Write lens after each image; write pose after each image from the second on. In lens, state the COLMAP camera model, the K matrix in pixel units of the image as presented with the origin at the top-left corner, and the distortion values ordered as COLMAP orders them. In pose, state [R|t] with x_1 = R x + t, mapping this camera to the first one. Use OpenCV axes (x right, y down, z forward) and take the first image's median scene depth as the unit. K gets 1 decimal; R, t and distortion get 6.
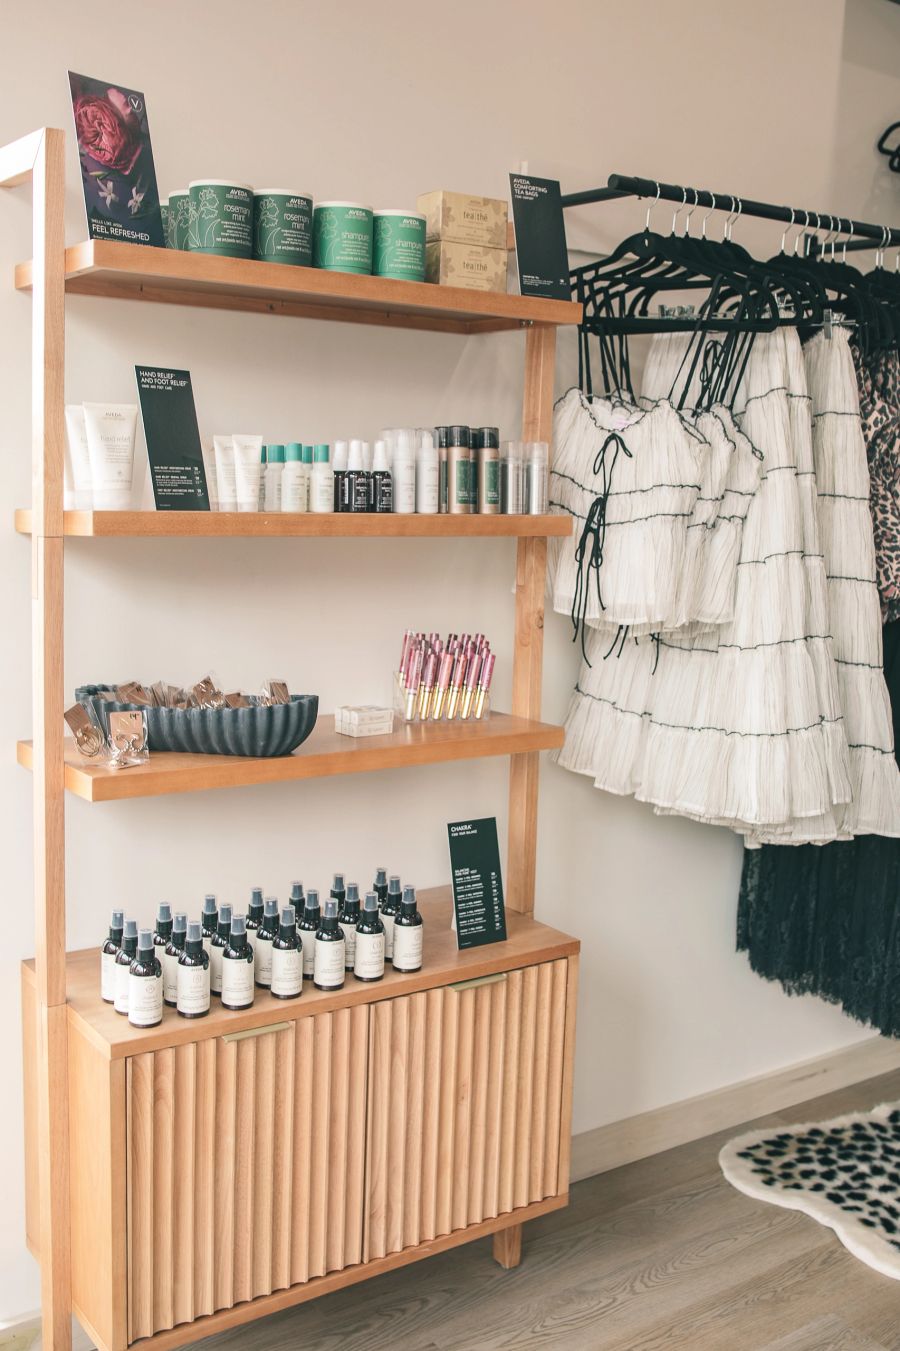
lens RADIAL K [[1395.6, 0, 450.0], [0, 1395.6, 675.5], [0, 0, 1]] dist [-0.061411, 0.020294]
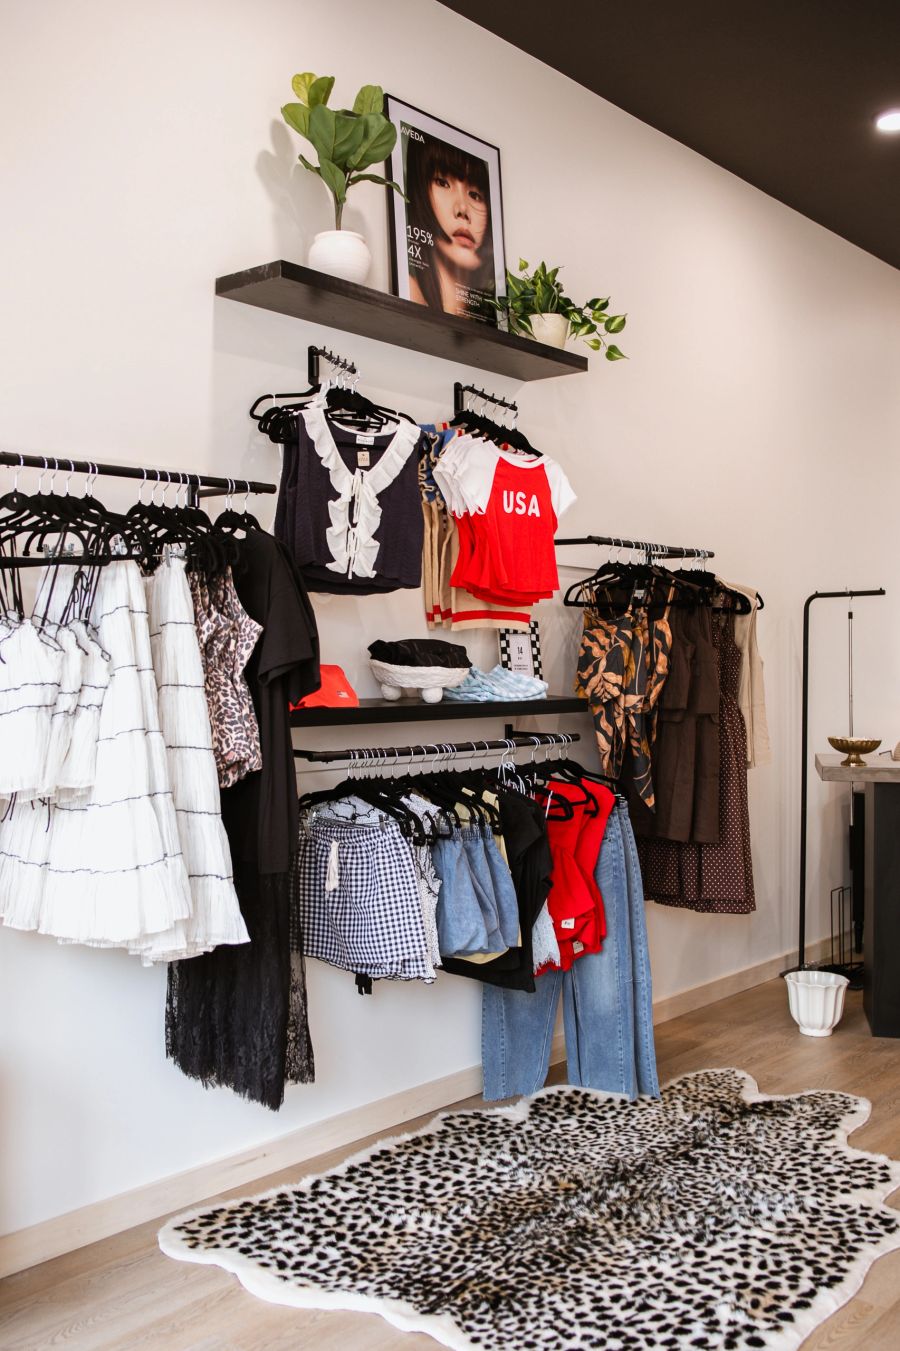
lens RADIAL K [[1338.4, 0, 450.0], [0, 1338.4, 700.3], [0, 0, 1]] dist [-0.047886, 0.029373]
pose [[0.966682, -0.046463, 0.251728, 0.192470], [0.075478, 0.991405, -0.106858, 0.035947], [-0.244599, 0.122298, 0.961881, -0.254600]]
